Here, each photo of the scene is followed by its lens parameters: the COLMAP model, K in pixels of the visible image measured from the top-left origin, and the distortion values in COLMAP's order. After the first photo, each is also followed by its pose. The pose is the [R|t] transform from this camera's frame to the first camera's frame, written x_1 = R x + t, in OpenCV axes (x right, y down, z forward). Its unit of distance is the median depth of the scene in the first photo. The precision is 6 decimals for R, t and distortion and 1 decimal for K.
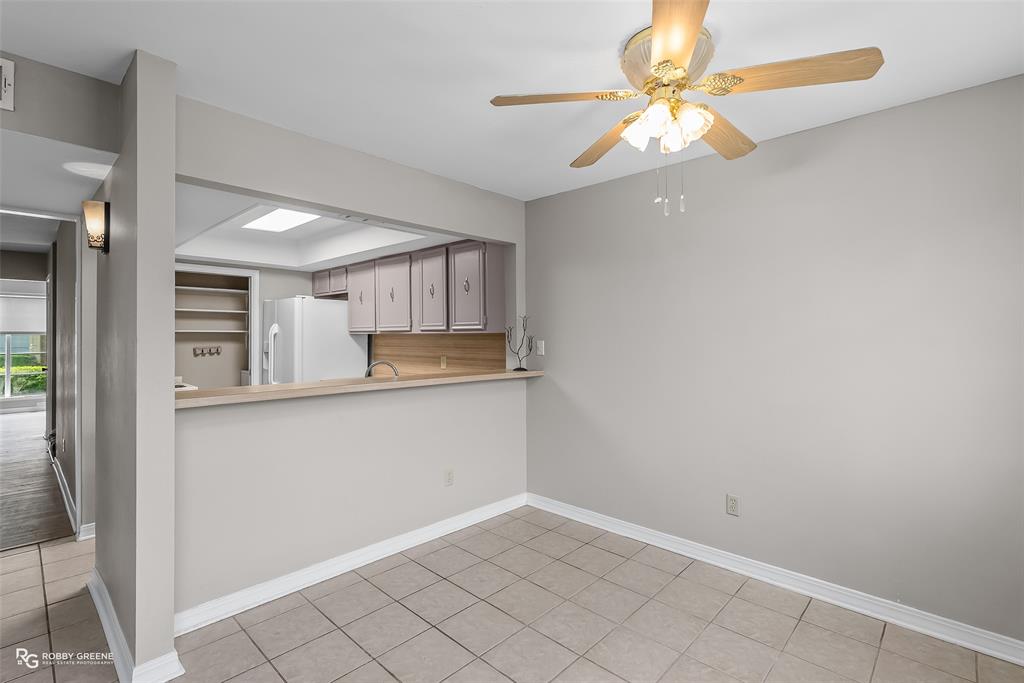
lens RADIAL K [[469.1, 0, 508.6], [0, 469.1, 339.7], [0, 0, 1]] dist [0.000598, -0.001150]
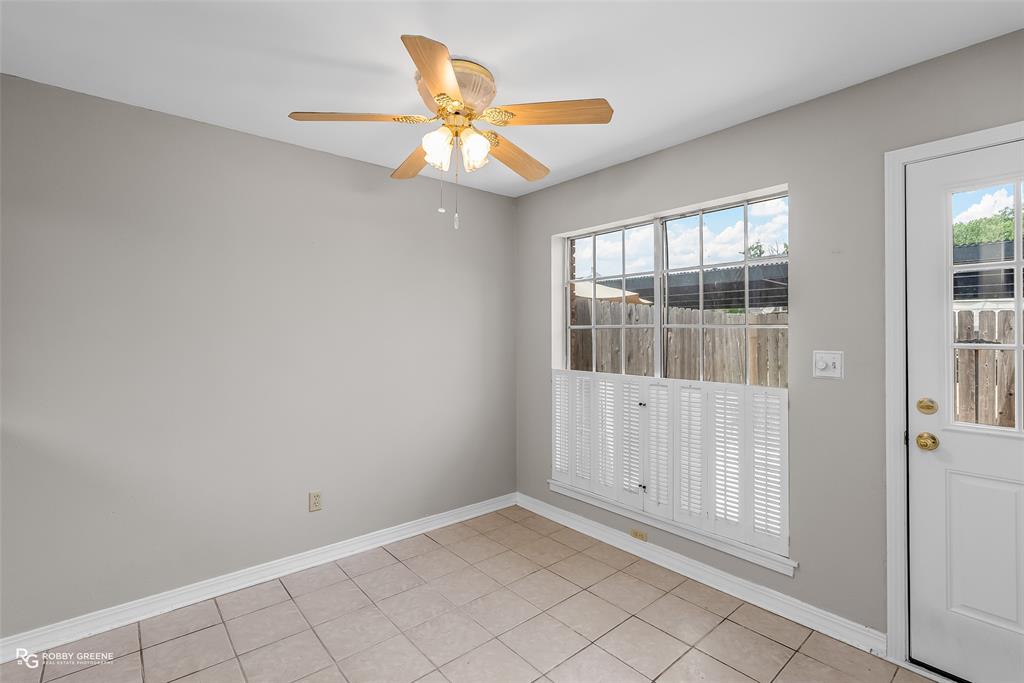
lens RADIAL K [[469.1, 0, 507.1], [0, 469.1, 335.3], [0, 0, 1]] dist [0.000598, -0.001150]
pose [[0.108544, 0.005981, 0.994074, -0.515663], [0.006085, 0.999959, -0.006681, 0.002403], [-0.994073, 0.006774, 0.108503, 0.498171]]
